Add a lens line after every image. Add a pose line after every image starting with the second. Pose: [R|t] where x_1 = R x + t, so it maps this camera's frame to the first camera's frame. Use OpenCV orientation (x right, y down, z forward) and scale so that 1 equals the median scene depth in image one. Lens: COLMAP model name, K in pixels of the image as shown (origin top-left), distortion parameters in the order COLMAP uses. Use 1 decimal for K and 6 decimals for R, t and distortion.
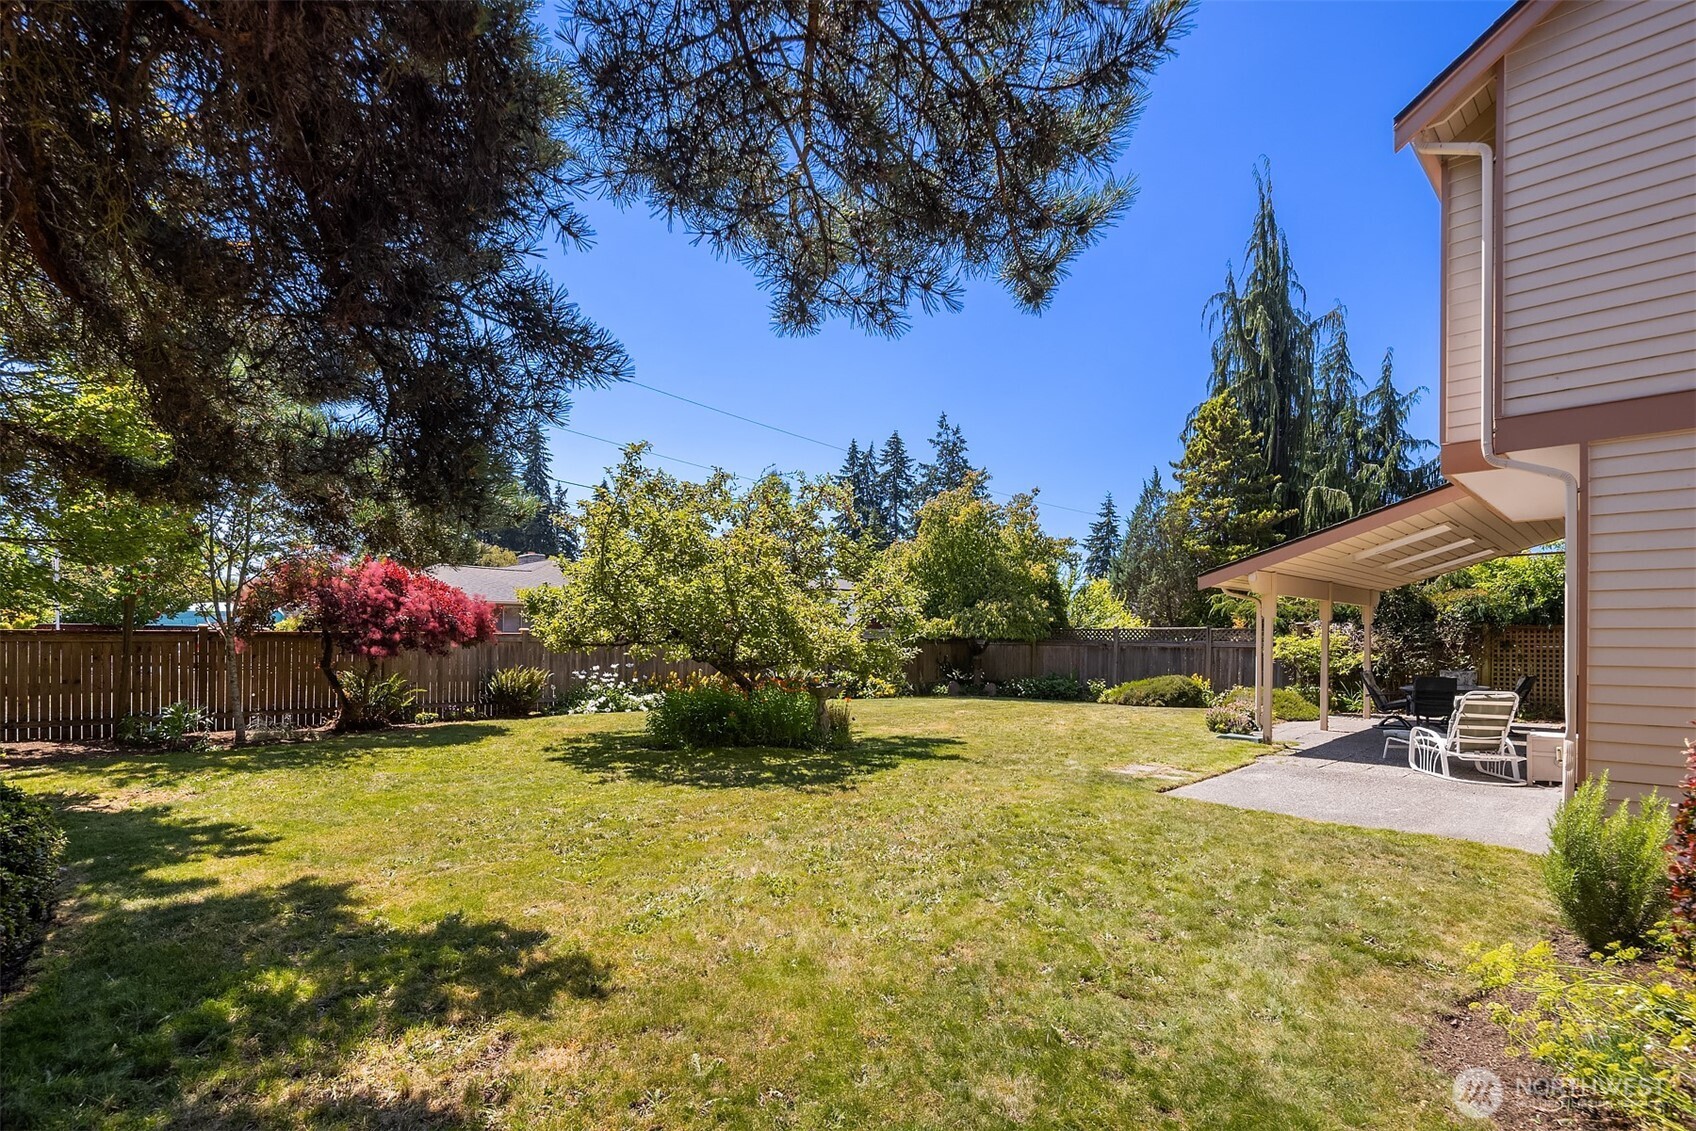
lens RADIAL K [[822.1, 0, 844.3], [0, 822.1, 639.3], [0, 0, 1]] dist [0.007417, -0.009116]
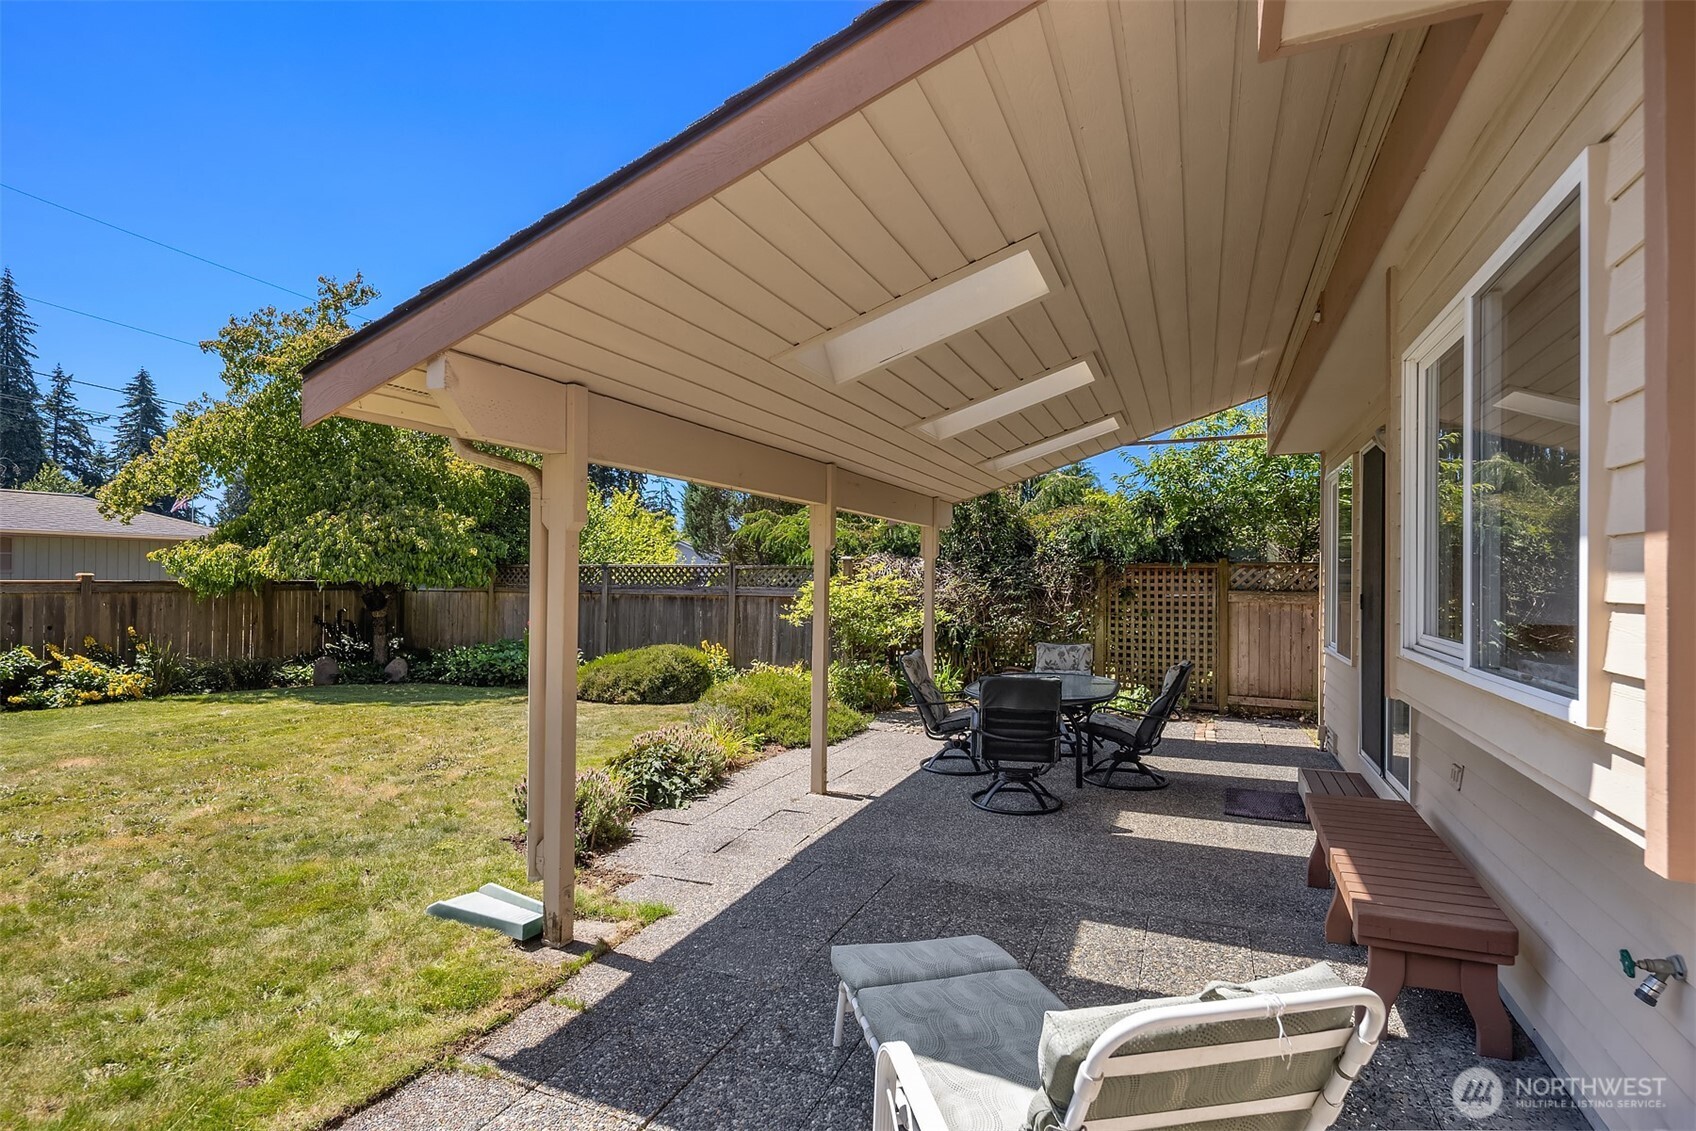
lens RADIAL K [[822.1, 0, 853.0], [0, 822.1, 568.1], [0, 0, 1]] dist [0.007417, -0.009116]
pose [[0.925466, 0.003335, 0.378816, 0.352550], [0.000380, 0.999953, -0.009731, -0.006677], [-0.378830, 0.009150, 0.925421, 0.471542]]
